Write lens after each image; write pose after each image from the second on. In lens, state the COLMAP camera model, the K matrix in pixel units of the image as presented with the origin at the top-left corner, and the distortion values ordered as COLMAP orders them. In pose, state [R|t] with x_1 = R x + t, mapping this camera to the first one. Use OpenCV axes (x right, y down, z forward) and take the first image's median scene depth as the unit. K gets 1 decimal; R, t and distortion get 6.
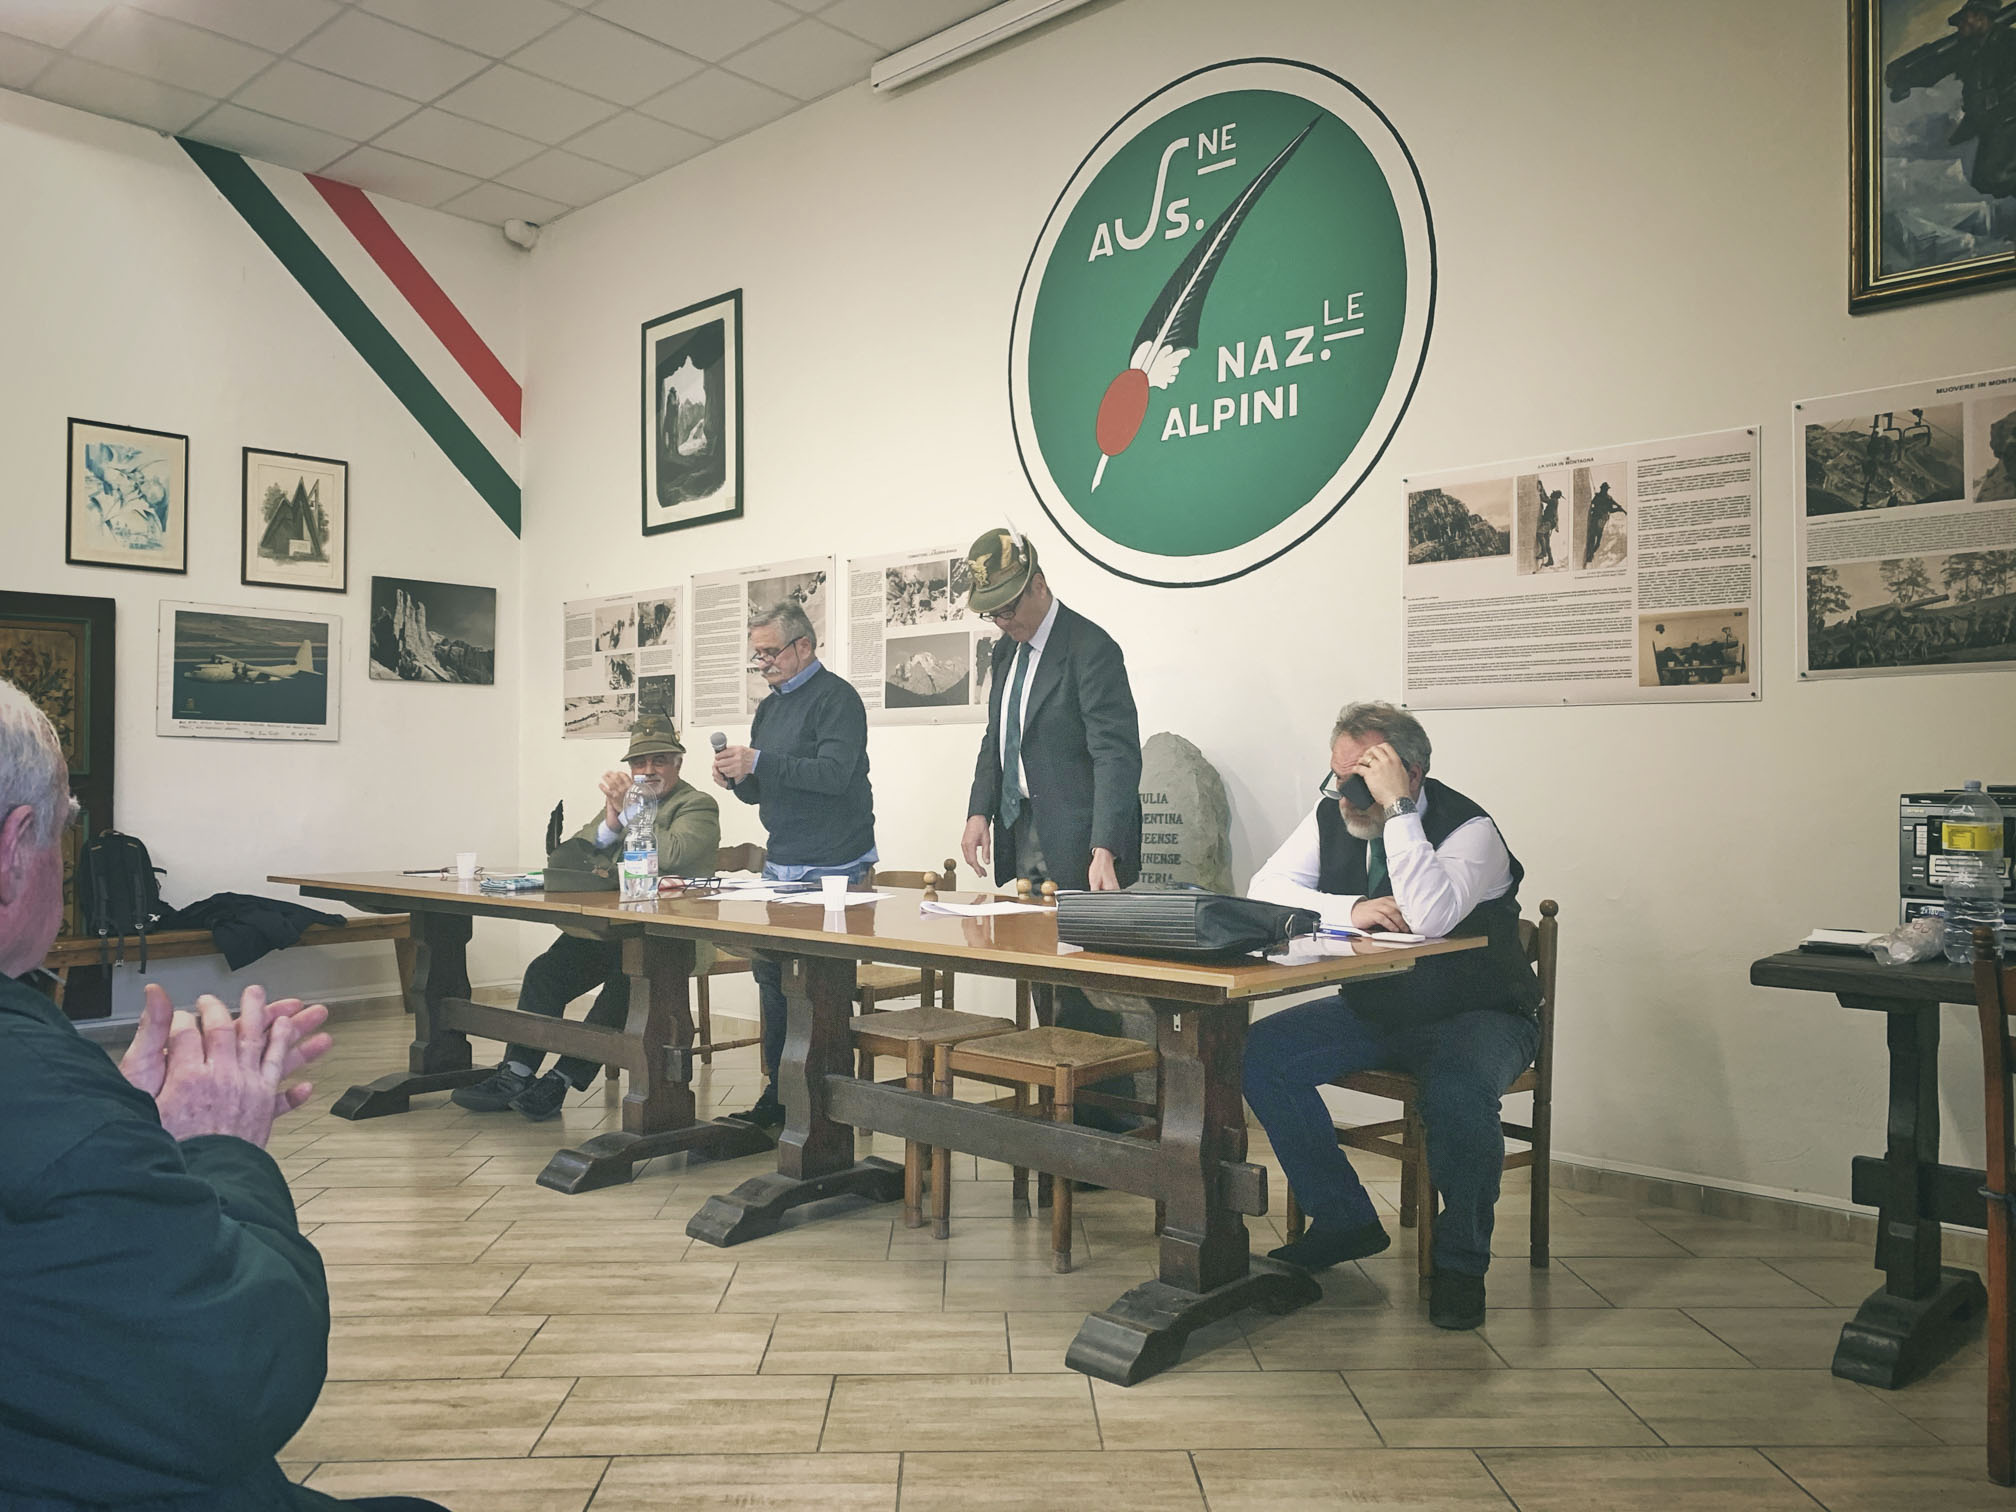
lens RADIAL K [[1520.8, 0, 1008.0], [0, 1520.8, 756.0], [0, 0, 1]] dist [0.083716, -0.128084]
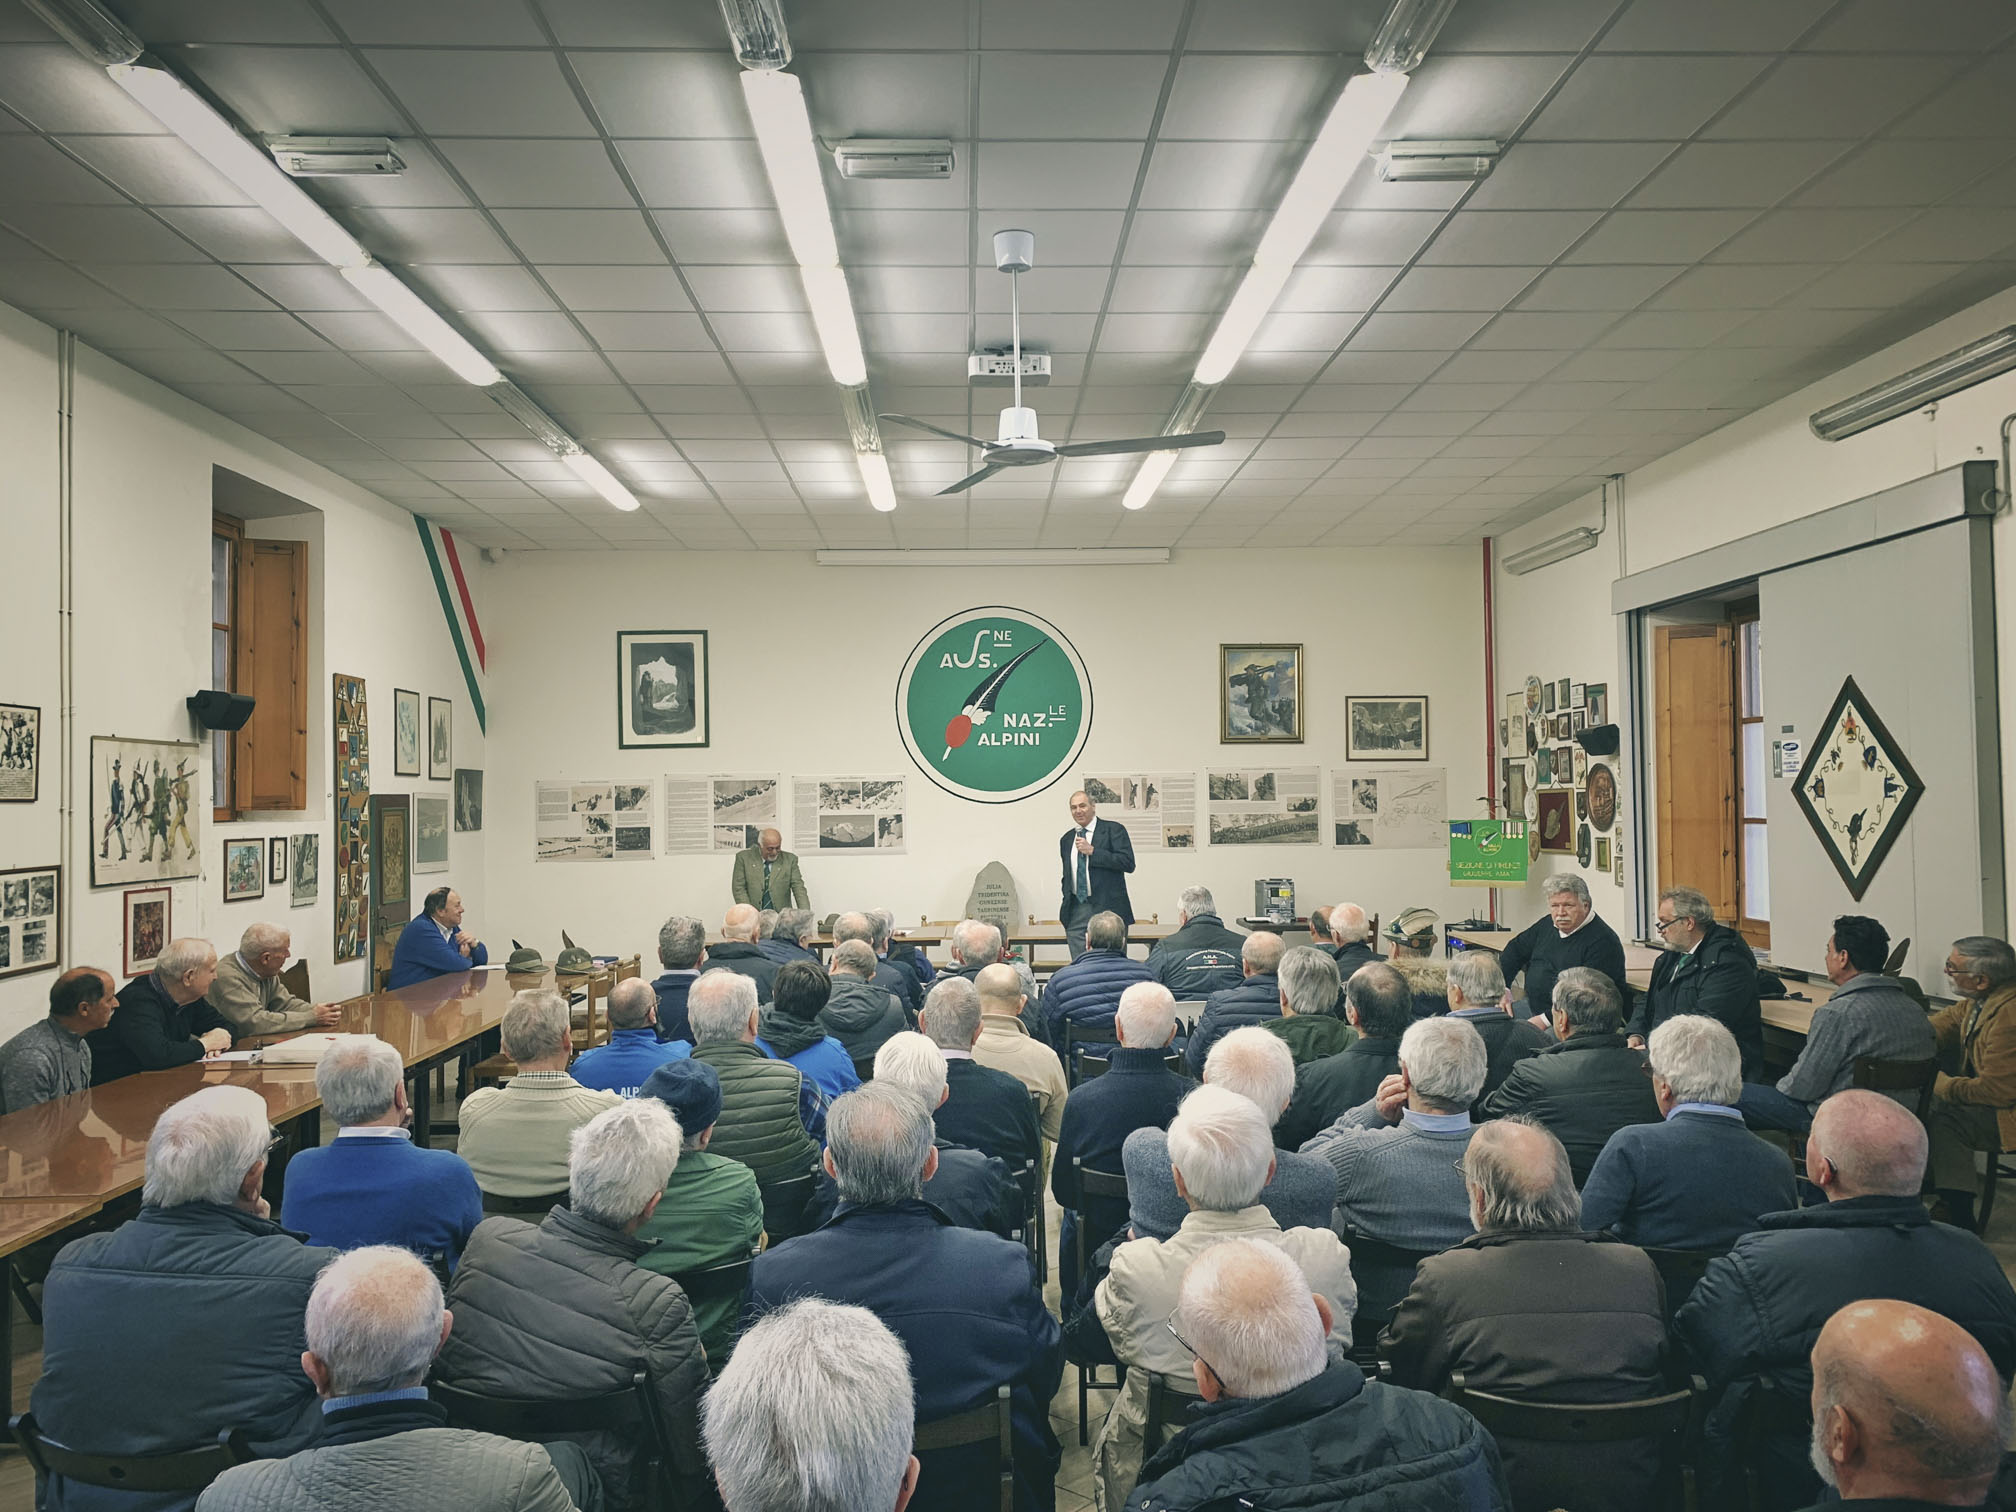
lens RADIAL K [[1520.8, 0, 1008.0], [0, 1520.8, 756.0], [0, 0, 1]] dist [0.083716, -0.128084]
pose [[0.703078, 0.011126, 0.711026, -1.476657], [0.002600, 0.999831, -0.018216, -0.125750], [-0.711108, 0.014656, 0.702930, -0.725330]]
